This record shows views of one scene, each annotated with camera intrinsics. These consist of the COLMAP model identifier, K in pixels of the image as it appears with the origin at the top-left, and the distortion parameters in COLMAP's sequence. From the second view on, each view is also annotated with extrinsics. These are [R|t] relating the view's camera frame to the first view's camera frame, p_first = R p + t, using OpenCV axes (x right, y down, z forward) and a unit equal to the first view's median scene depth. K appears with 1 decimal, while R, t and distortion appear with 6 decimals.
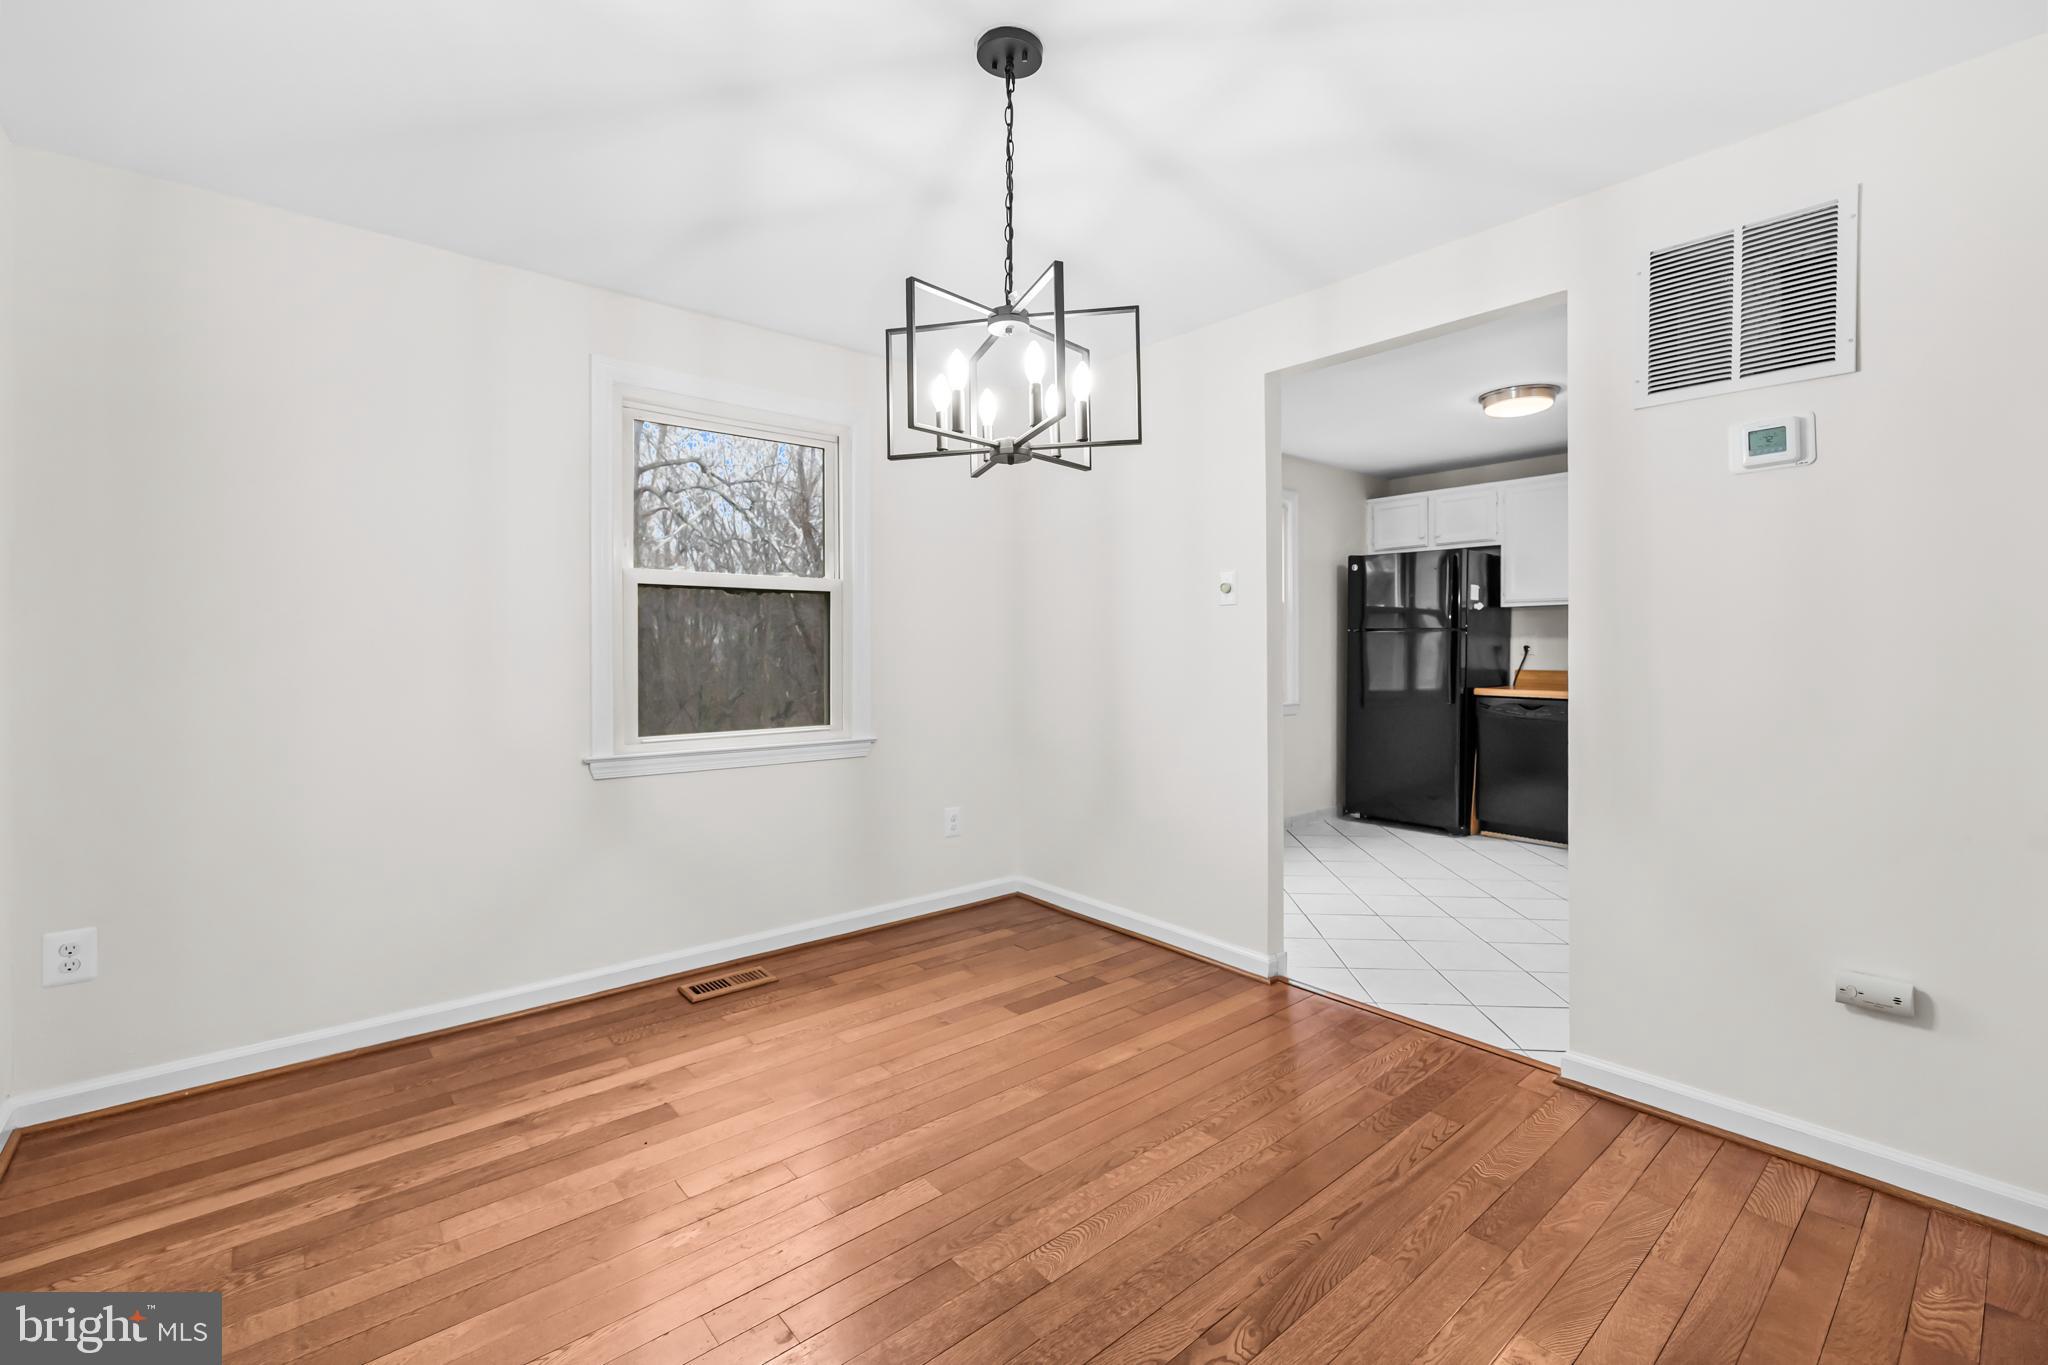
lens RADIAL K [[865.5, 0, 1017.0], [0, 865.5, 646.3], [0, 0, 1]] dist [0.000799, -0.000628]
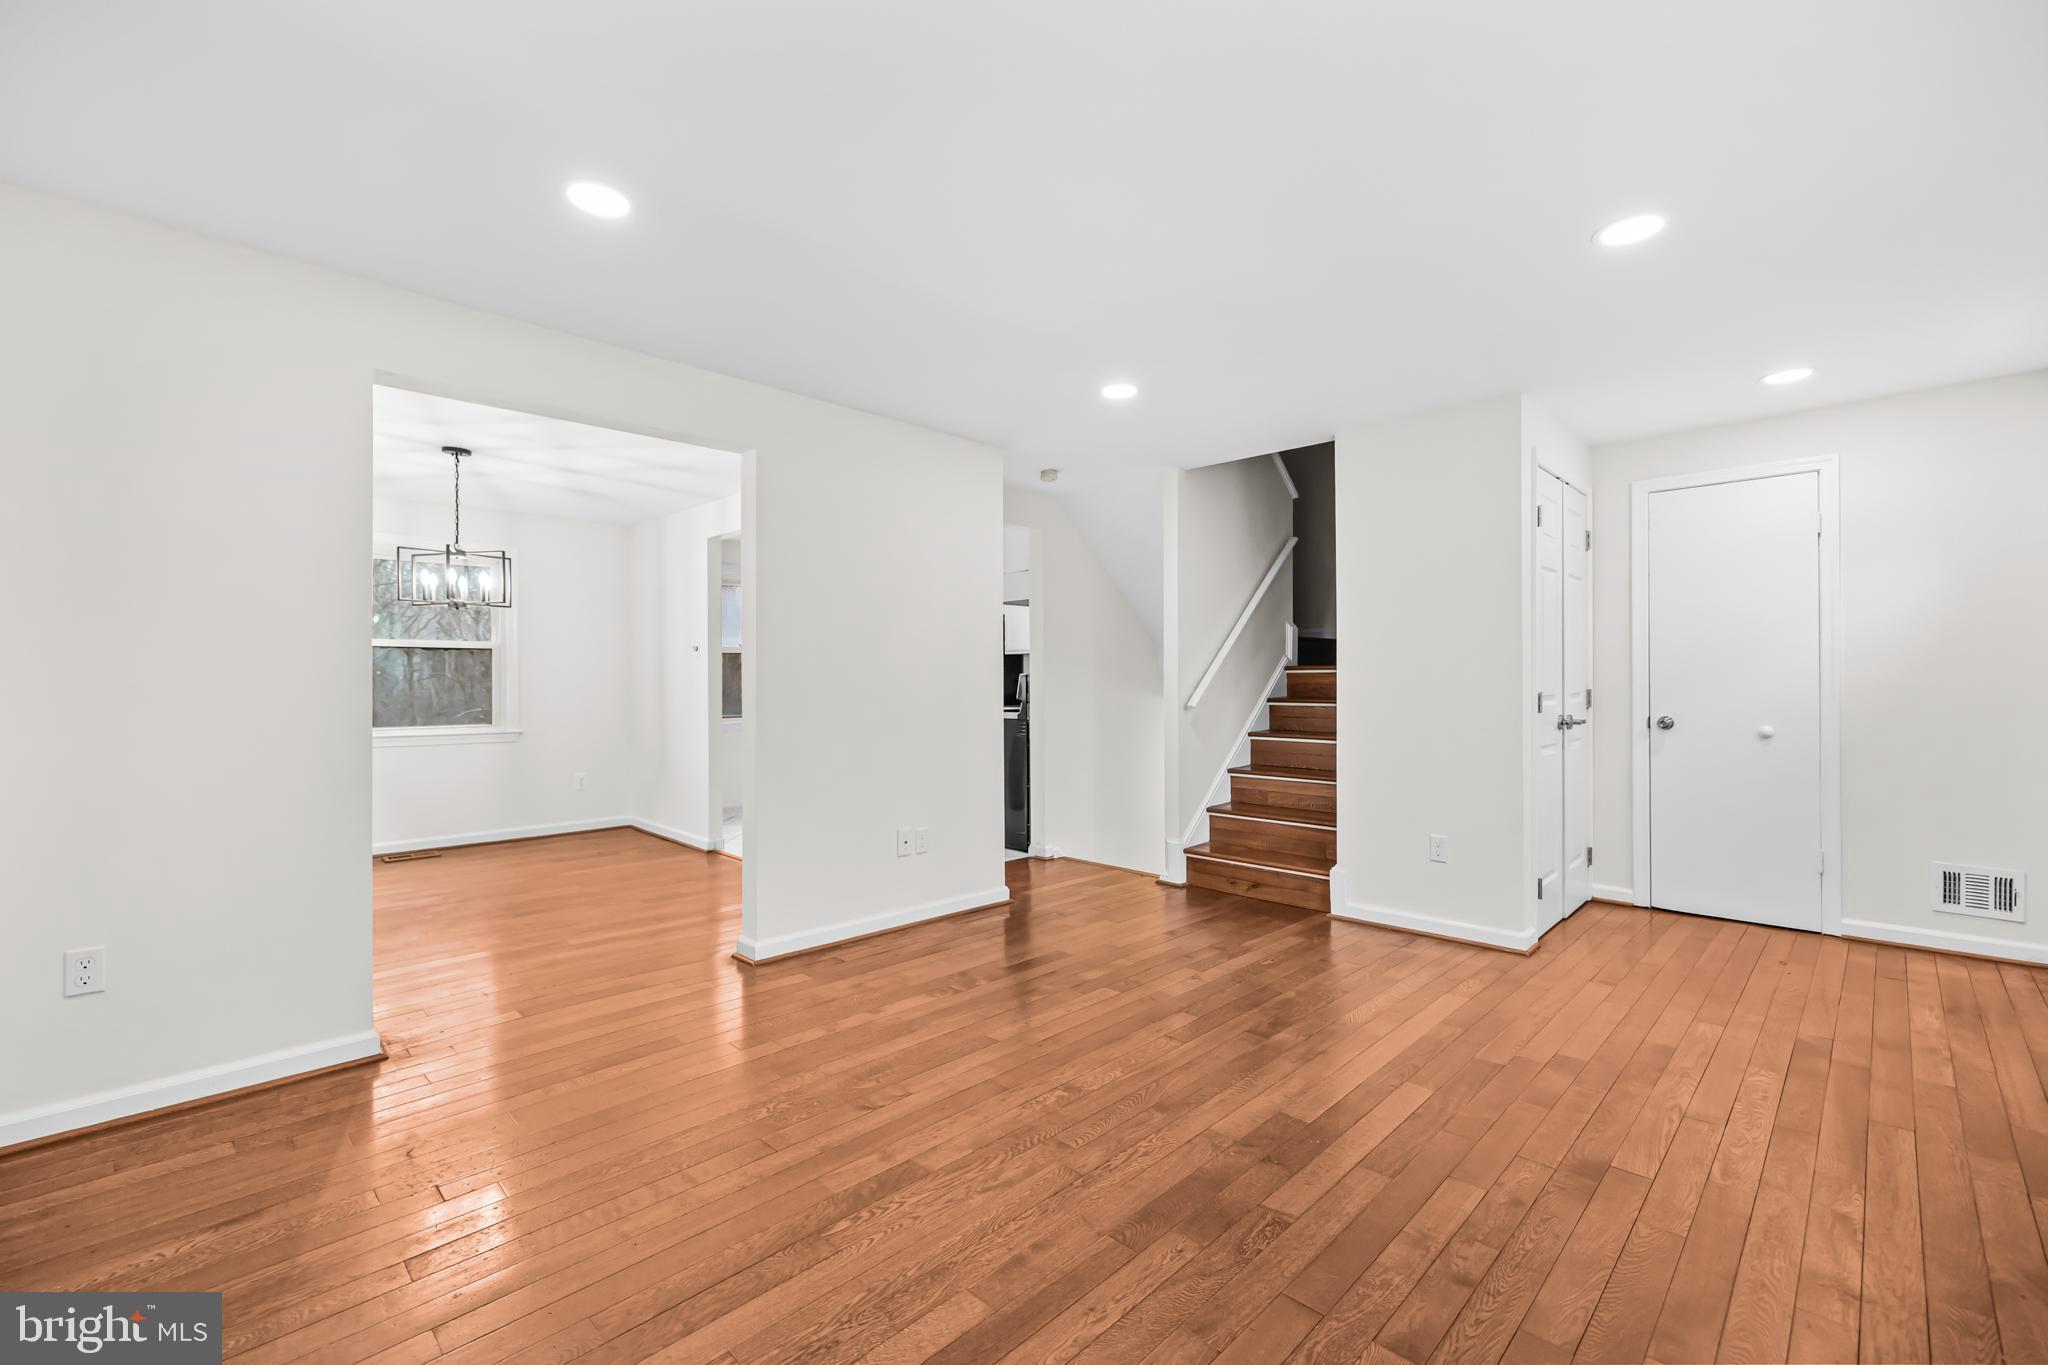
lens RADIAL K [[865.5, 0, 1014.7], [0, 865.5, 681.6], [0, 0, 1]] dist [0.000799, -0.000628]
pose [[0.997429, -0.001662, 0.071636, 0.829794], [0.001510, 0.999996, 0.002175, 0.002508], [-0.071640, -0.002062, 0.997428, -0.970545]]
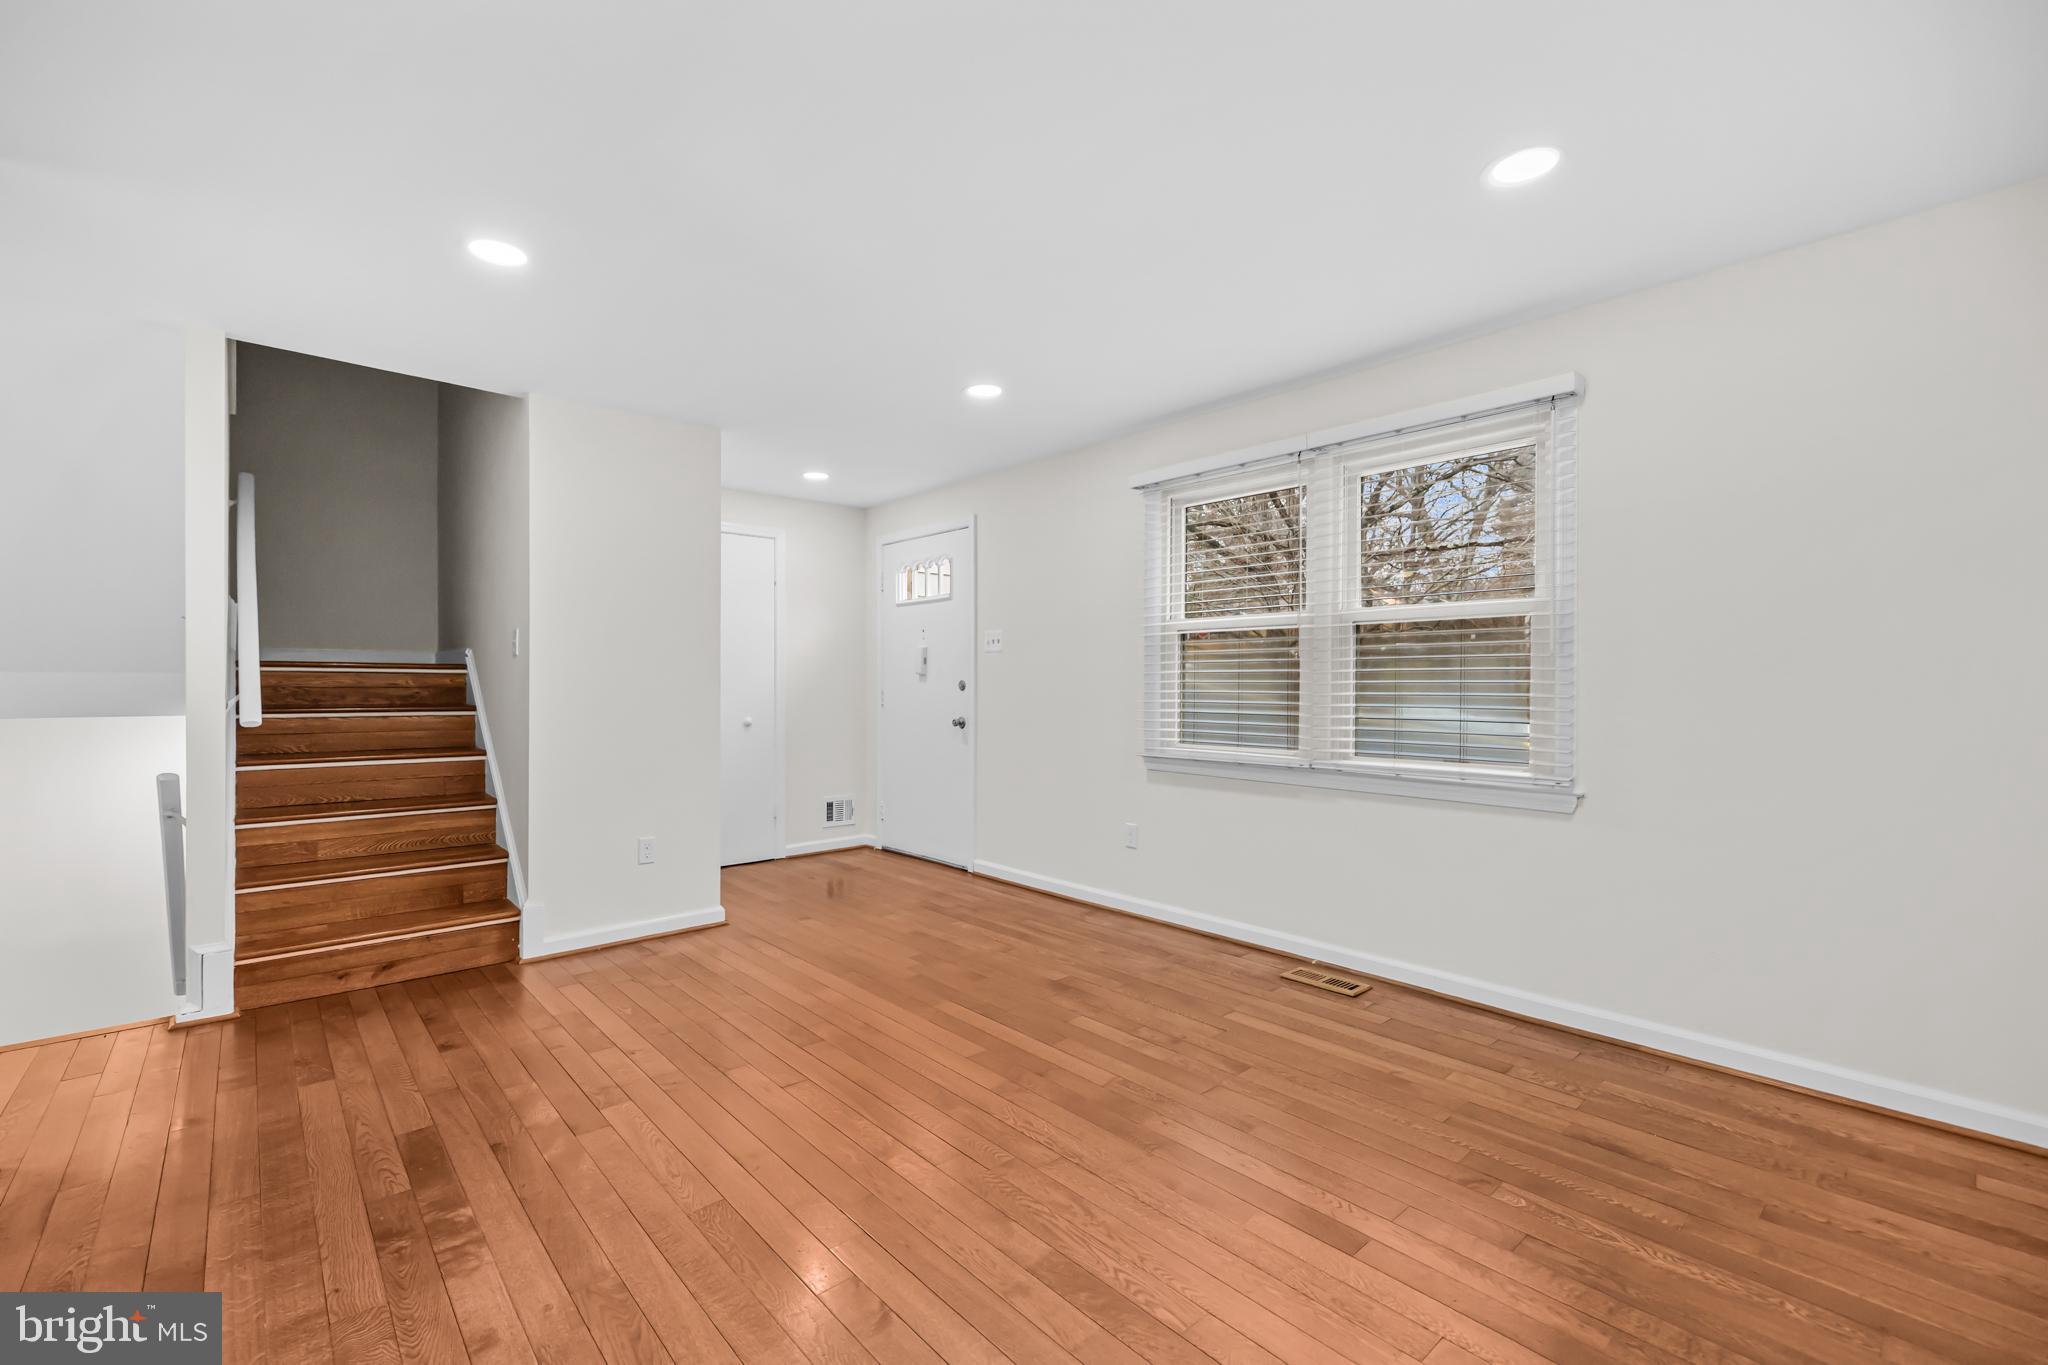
lens RADIAL K [[865.5, 0, 1030.3], [0, 865.5, 694.6], [0, 0, 1]] dist [0.000799, -0.000628]
pose [[-0.022786, -0.011531, 0.999674, 0.251640], [-0.002649, 0.999931, 0.011473, 0.004965], [-0.999737, -0.002387, -0.022815, -0.282224]]
